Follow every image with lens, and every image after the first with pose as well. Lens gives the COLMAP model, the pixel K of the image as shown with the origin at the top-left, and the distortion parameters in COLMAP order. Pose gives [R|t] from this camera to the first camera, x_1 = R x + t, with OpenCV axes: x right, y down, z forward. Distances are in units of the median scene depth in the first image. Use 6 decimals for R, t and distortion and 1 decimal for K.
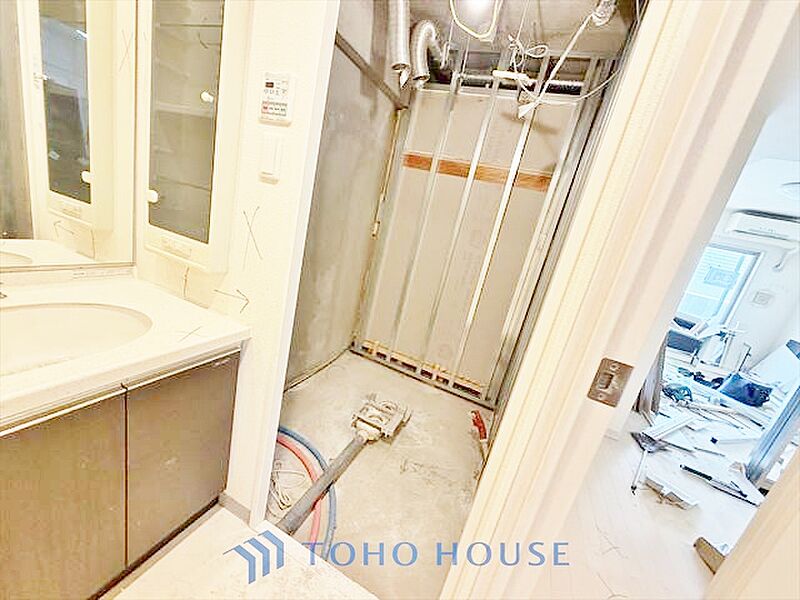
lens RADIAL K [[319.6, 0, 400.8], [0, 319.6, 300.8], [0, 0, 1]] dist [-0.000097, -0.000189]
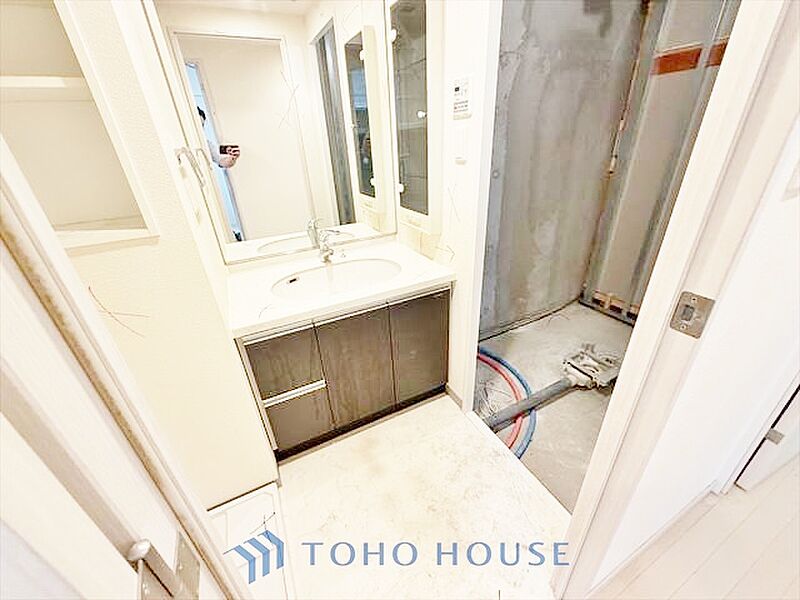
lens RADIAL K [[319.6, 0, 401.5], [0, 319.6, 301.6], [0, 0, 1]] dist [-0.000097, -0.000189]
pose [[0.735893, 0.058778, -0.674542, 0.161721], [0.042286, 0.990291, 0.132423, 0.007146], [0.675776, -0.125973, 0.726262, -0.103671]]
